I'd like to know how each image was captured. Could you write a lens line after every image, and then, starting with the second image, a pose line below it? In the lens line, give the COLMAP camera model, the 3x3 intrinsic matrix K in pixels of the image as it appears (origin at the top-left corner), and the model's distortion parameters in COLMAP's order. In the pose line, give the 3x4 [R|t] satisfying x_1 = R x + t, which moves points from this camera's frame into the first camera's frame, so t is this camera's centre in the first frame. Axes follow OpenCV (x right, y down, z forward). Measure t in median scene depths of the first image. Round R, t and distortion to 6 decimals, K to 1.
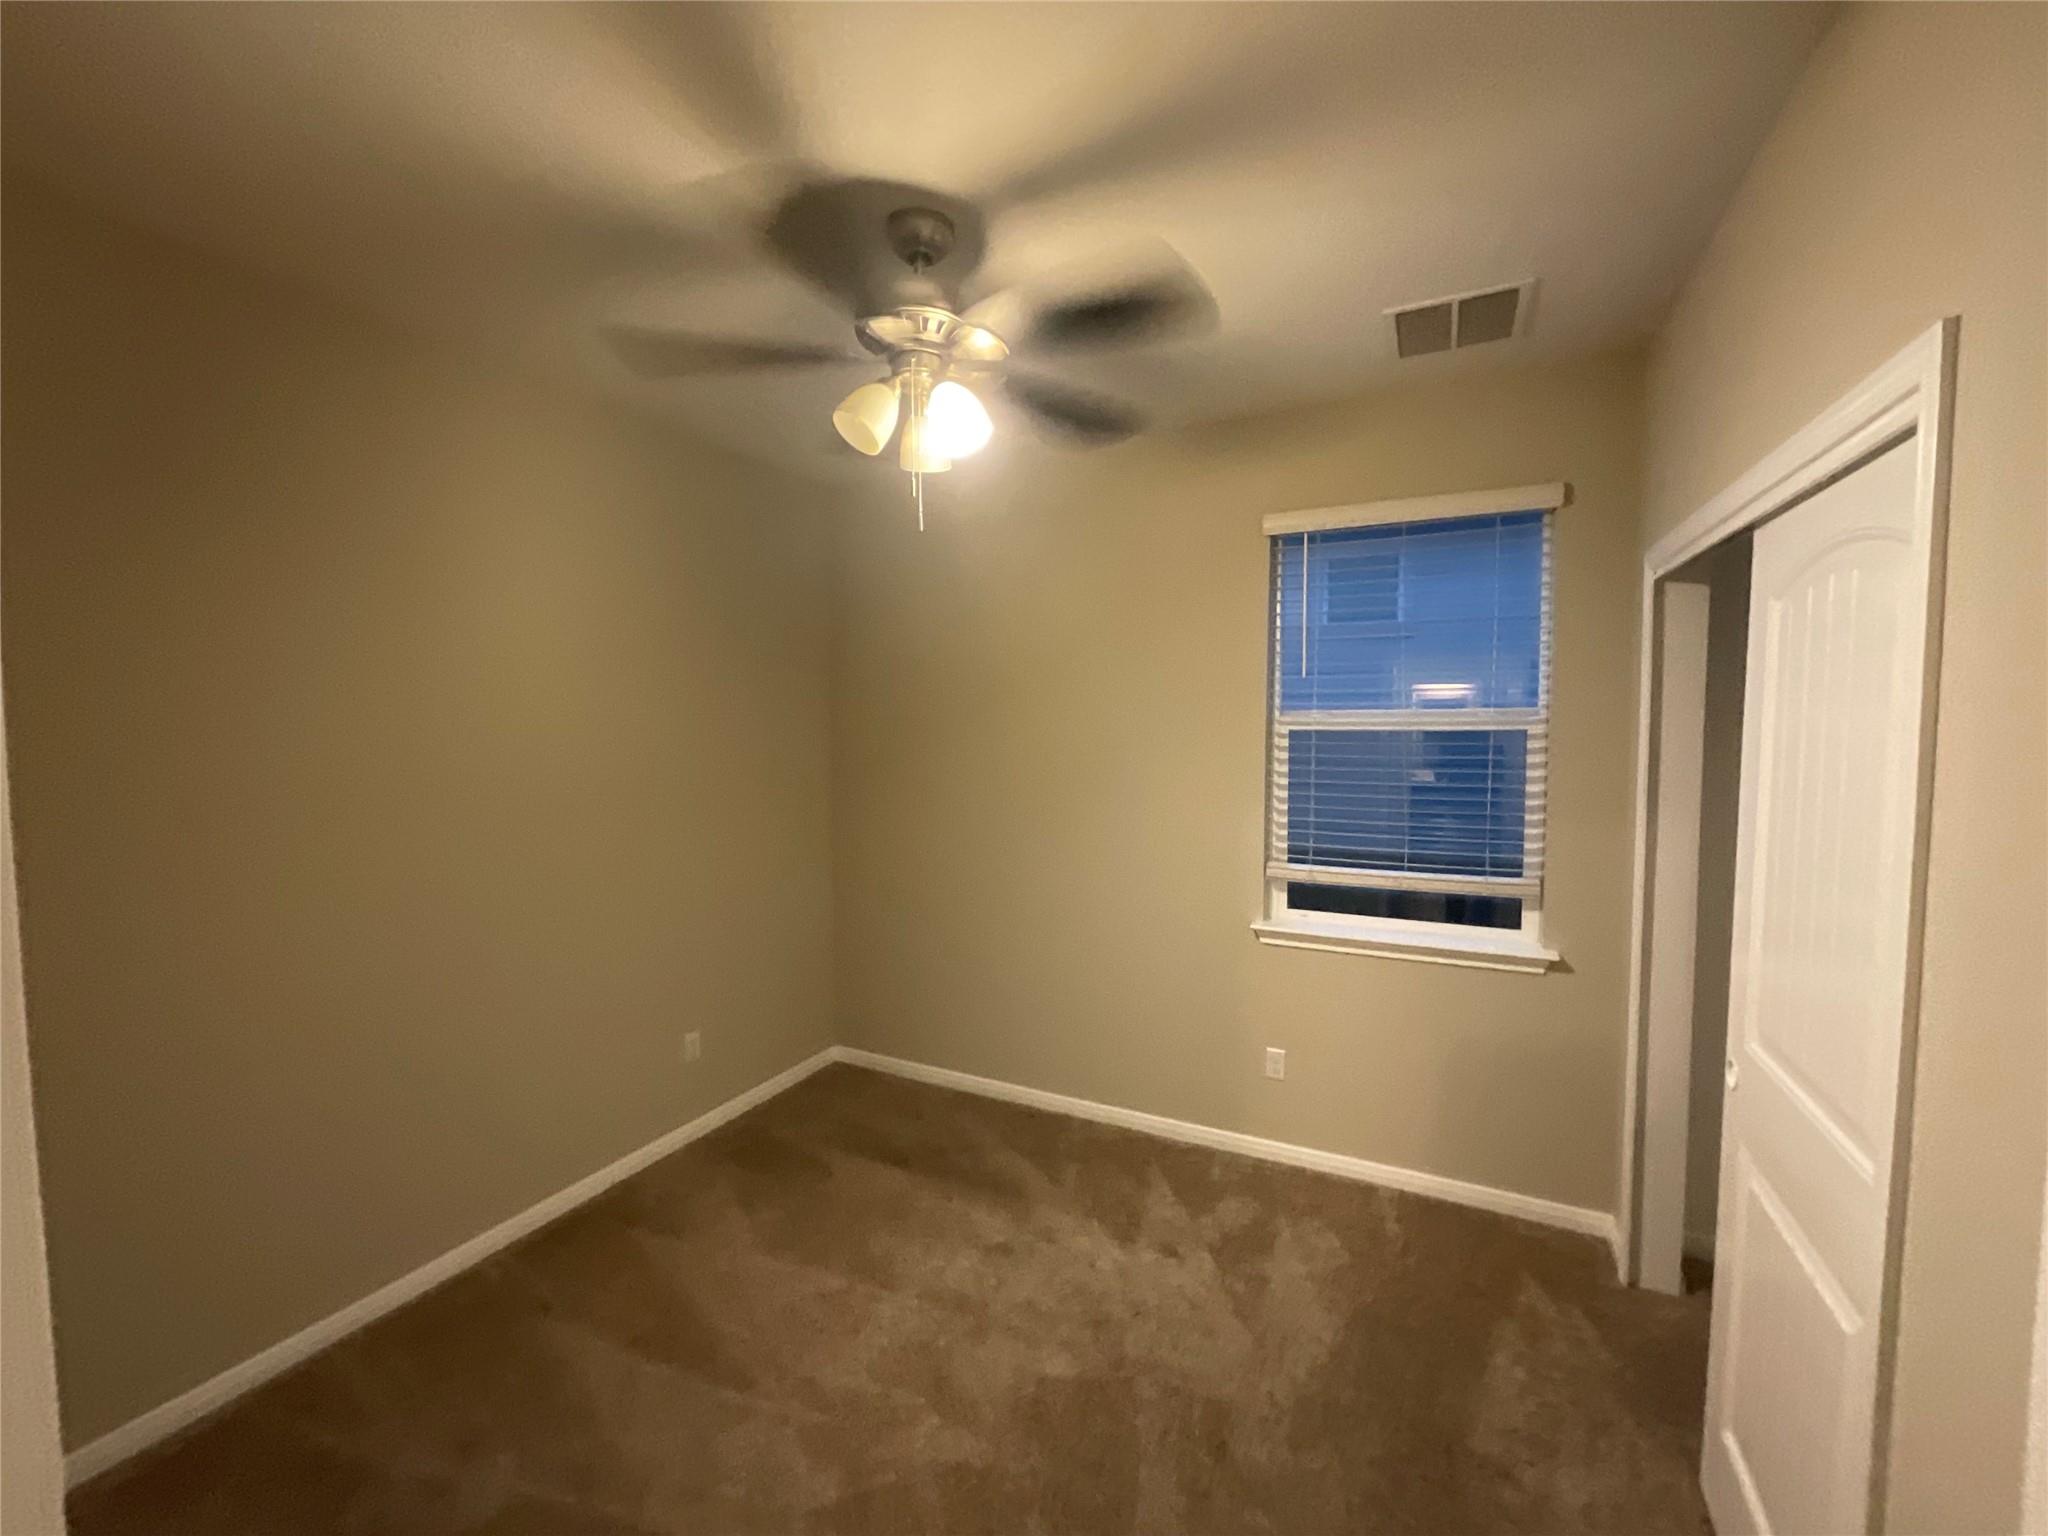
lens RADIAL K [[831.4, 0, 1026.0], [0, 831.4, 765.0], [0, 0, 1]] dist [-0.001768, -0.000018]
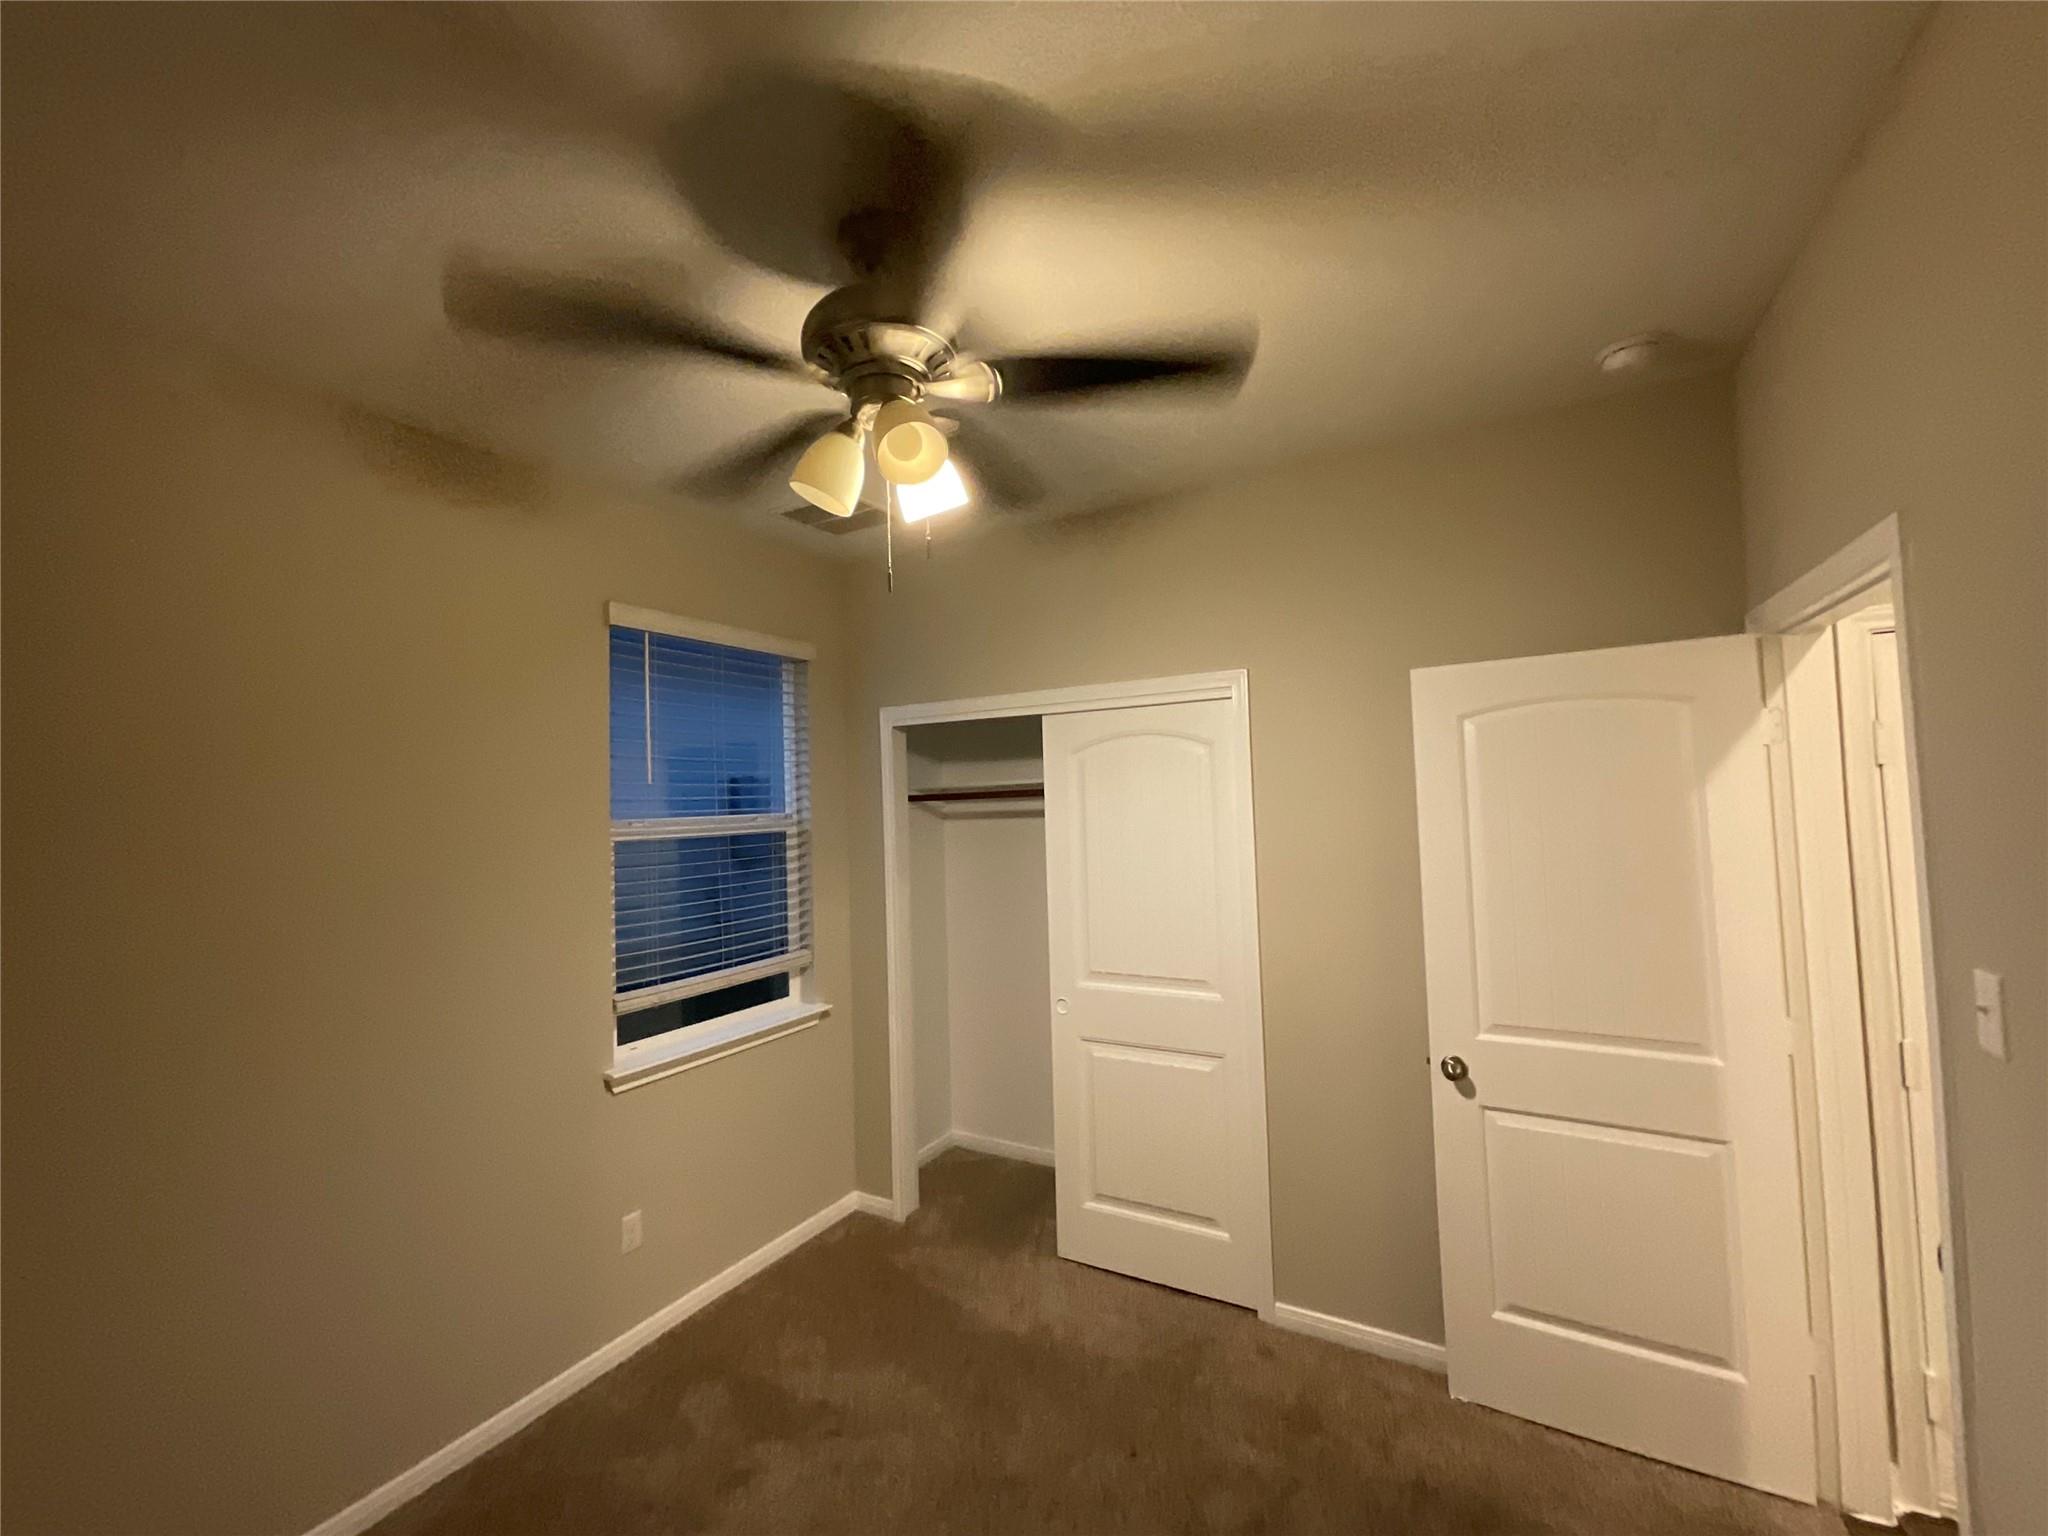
lens RADIAL K [[829.2, 0, 1018.8], [0, 829.2, 771.6], [0, 0, 1]] dist [-0.002118, 0.000184]
pose [[0.081599, 0.043141, 0.995731, -0.591644], [0.092246, 0.994447, -0.050645, -0.035099], [-0.992387, 0.095985, 0.077166, 0.543737]]
